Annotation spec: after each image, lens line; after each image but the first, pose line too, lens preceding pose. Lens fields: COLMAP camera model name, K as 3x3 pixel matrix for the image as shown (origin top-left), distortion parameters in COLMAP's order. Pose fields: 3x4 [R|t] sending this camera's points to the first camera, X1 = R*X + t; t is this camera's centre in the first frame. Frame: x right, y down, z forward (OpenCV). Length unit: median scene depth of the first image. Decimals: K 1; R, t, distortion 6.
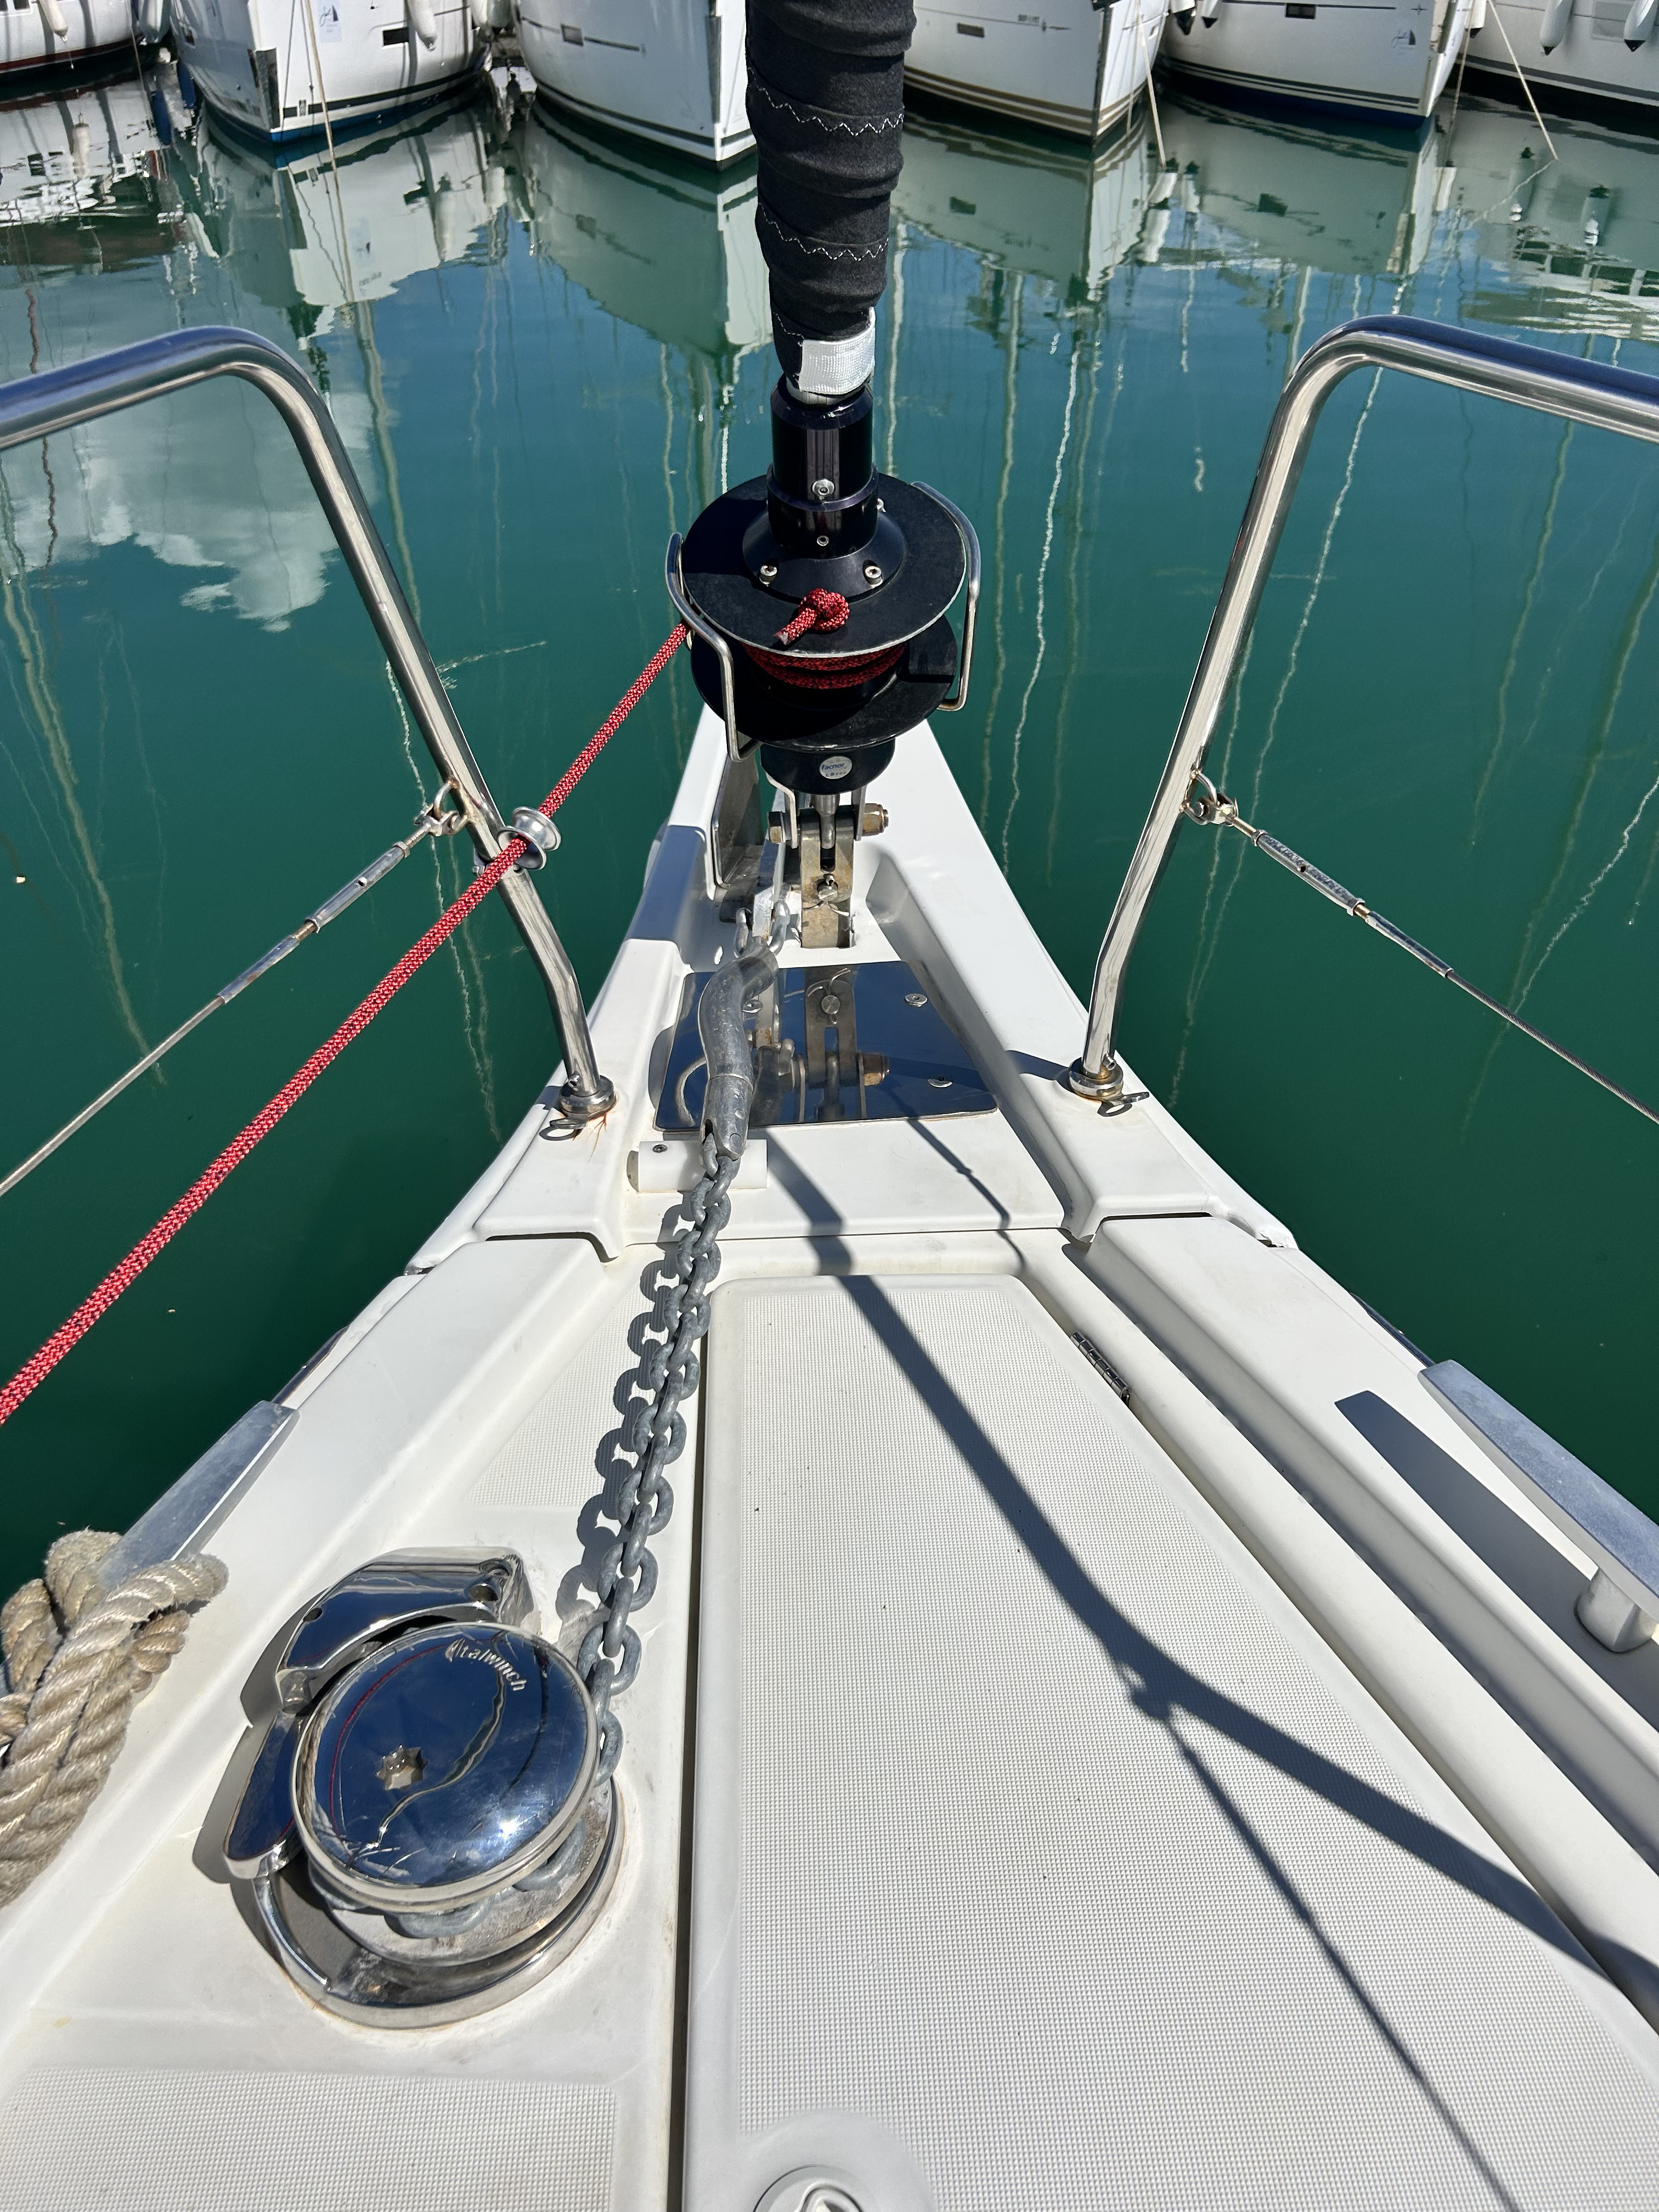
lens RADIAL K [[1674.2, 0, 825.6], [0, 1674.2, 1110.2], [0, 0, 1]] dist [-0.012094, -0.011689]
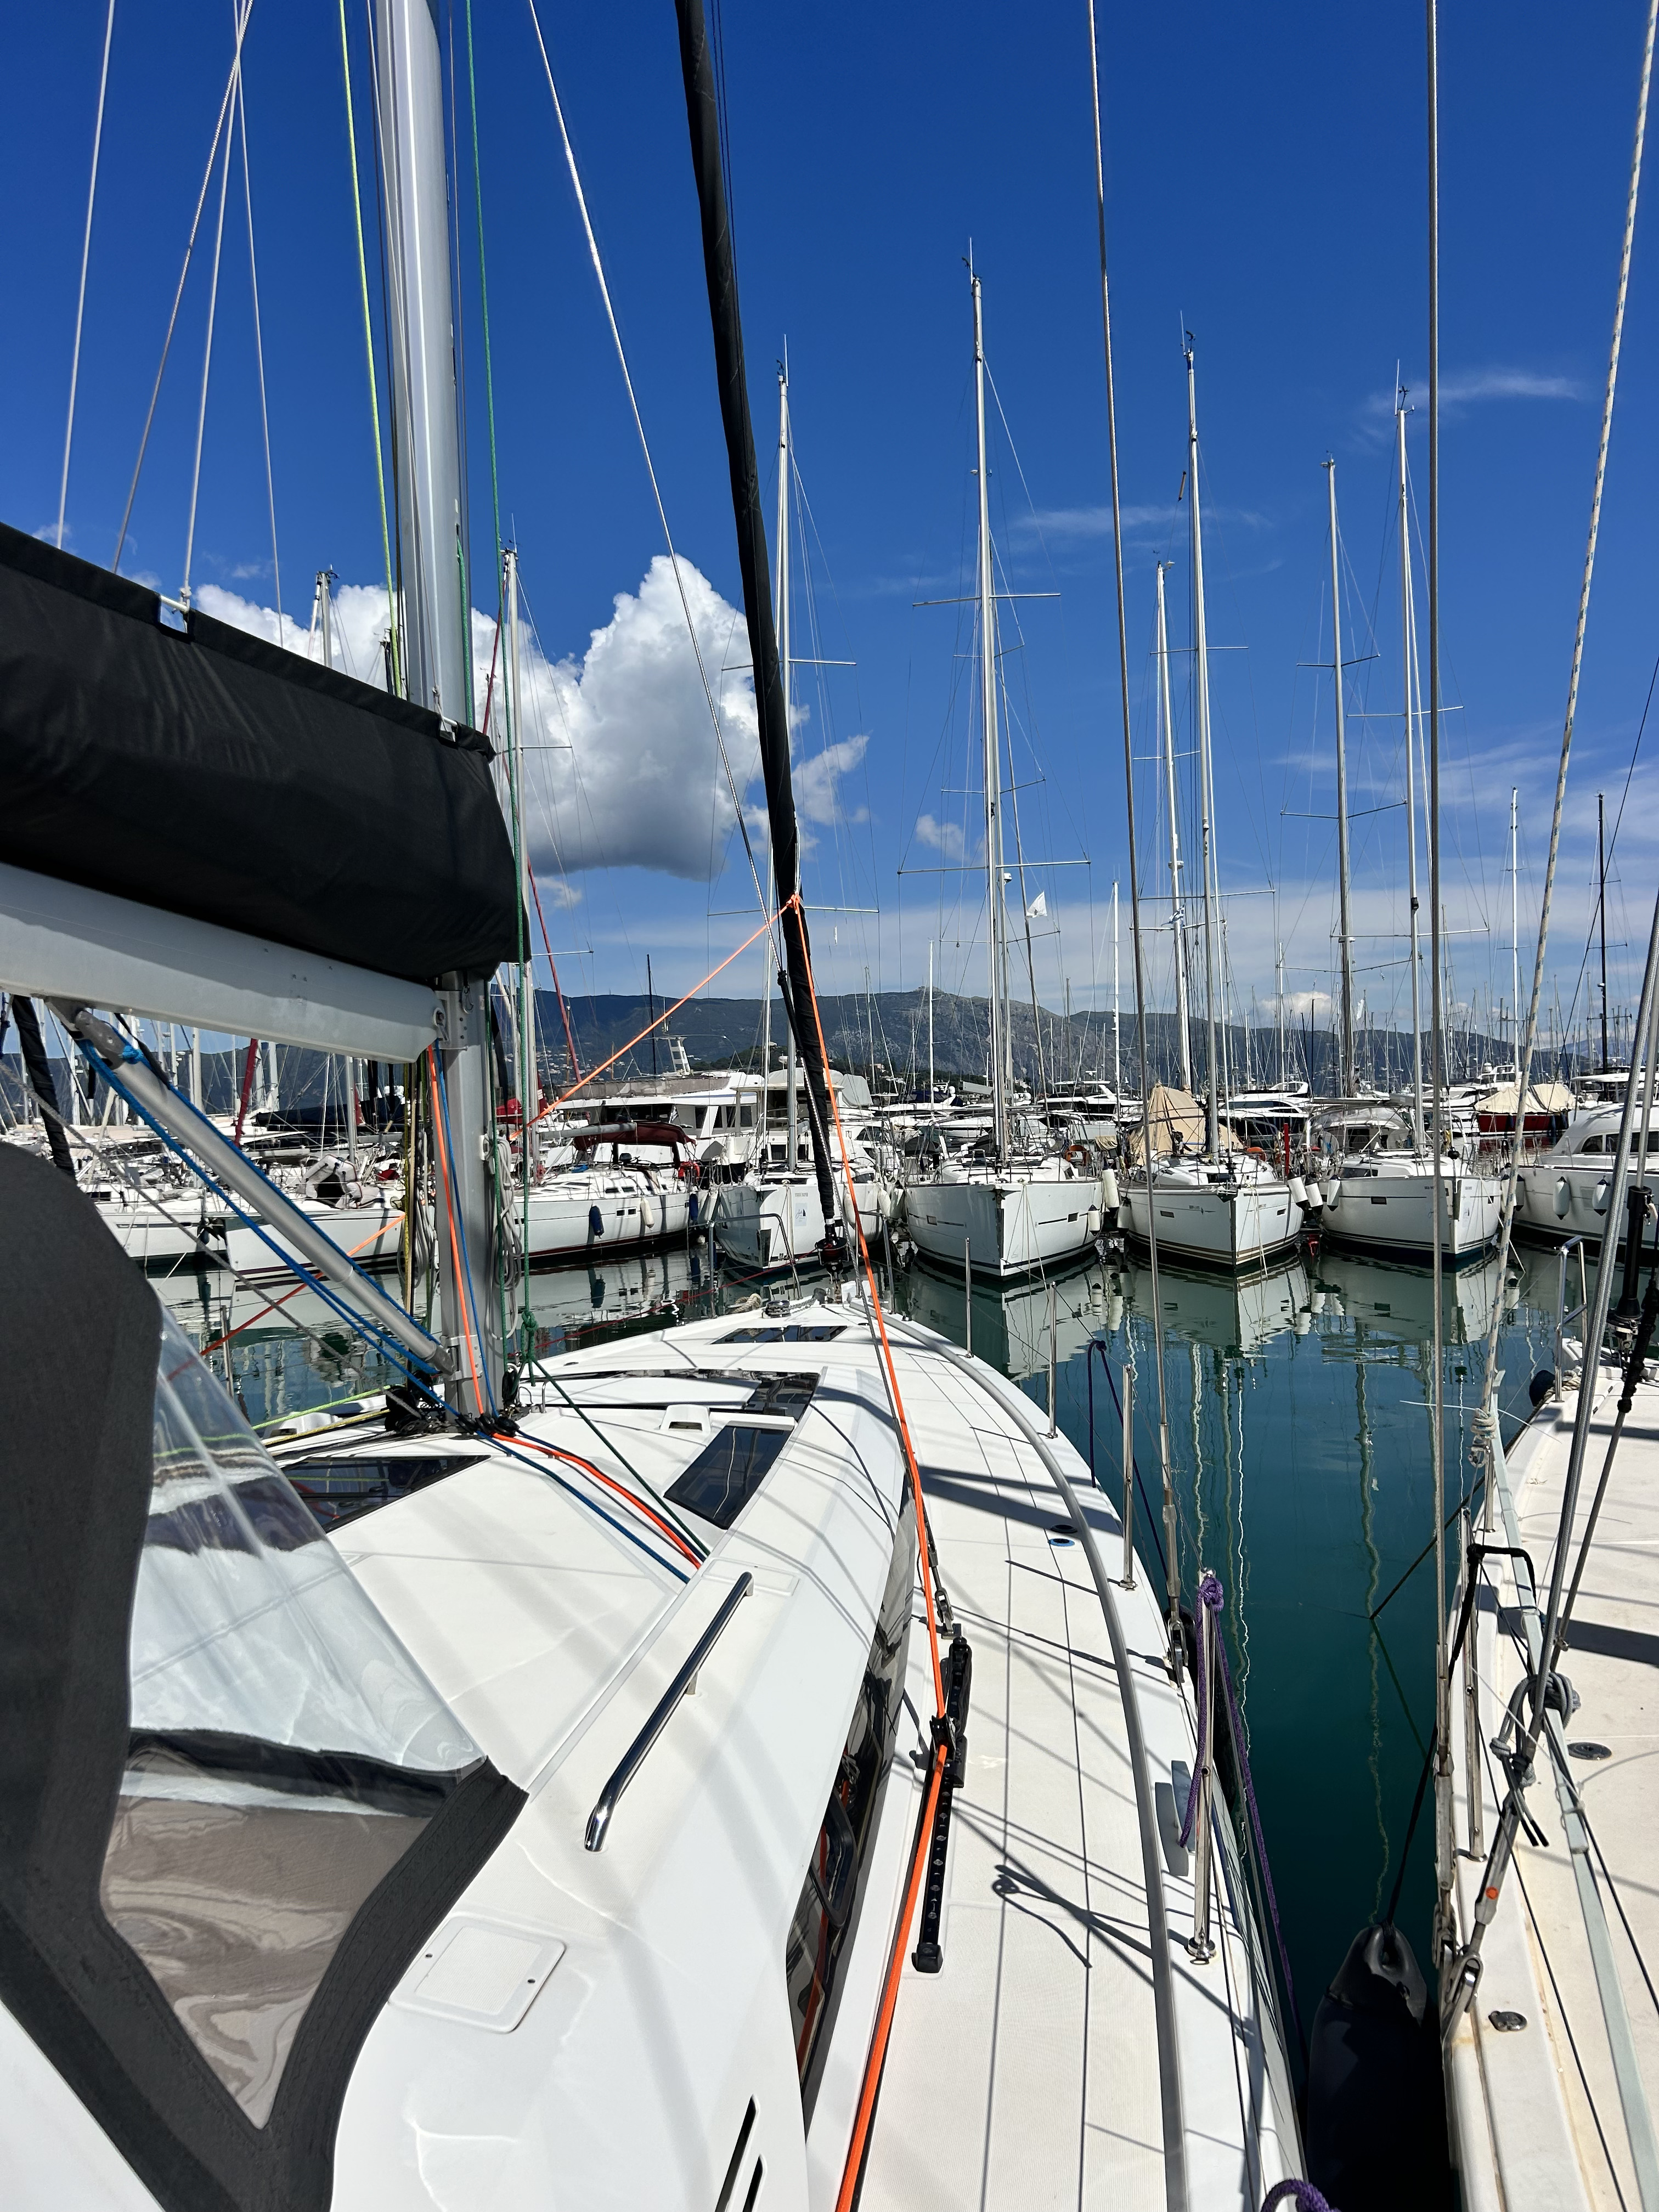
lens RADIAL K [[1674.2, 0, 825.6], [0, 1674.2, 1110.2], [0, 0, 1]] dist [-0.012094, -0.011689]
pose [[0.972163, -0.034043, -0.231819, 0.143389], [-0.113547, 0.796996, -0.593215, 0.310576], [0.204954, 0.603024, 0.770945, -0.441397]]
